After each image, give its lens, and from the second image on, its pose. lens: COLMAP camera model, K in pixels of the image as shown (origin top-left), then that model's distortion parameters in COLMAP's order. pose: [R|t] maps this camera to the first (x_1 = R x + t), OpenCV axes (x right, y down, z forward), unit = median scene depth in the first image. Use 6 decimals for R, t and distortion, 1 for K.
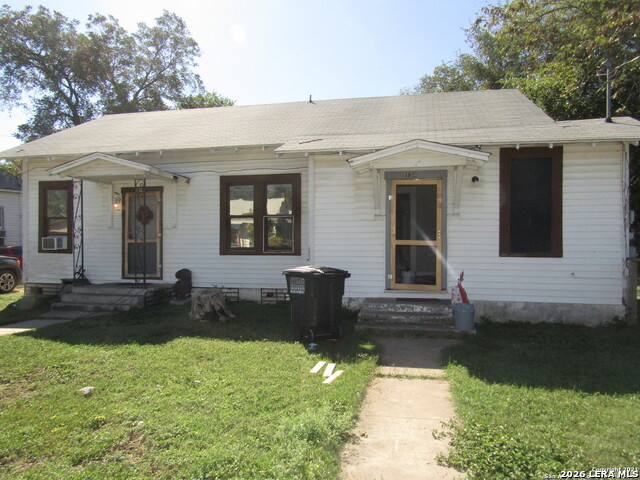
lens RADIAL K [[463.1, 0, 310.5], [0, 463.1, 243.1], [0, 0, 1]] dist [0.003754, 0.006687]
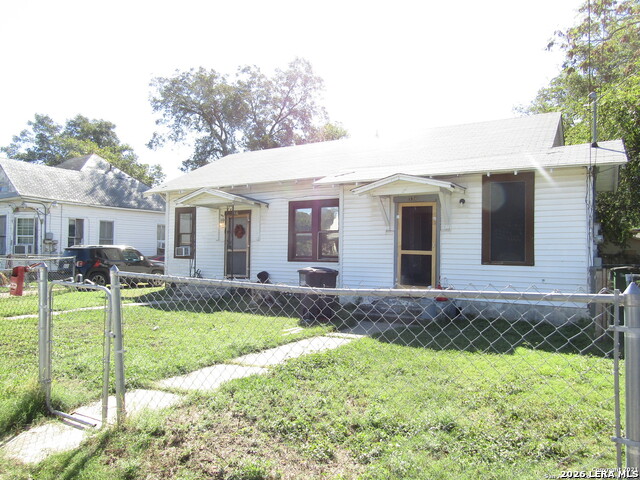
lens RADIAL K [[463.1, 0, 310.5], [0, 463.1, 243.1], [0, 0, 1]] dist [0.003754, 0.006687]
pose [[0.948850, 0.005070, -0.315685, 0.104556], [-0.015717, 0.999390, -0.031191, 0.005212], [0.315335, 0.034557, 0.948351, -0.084139]]
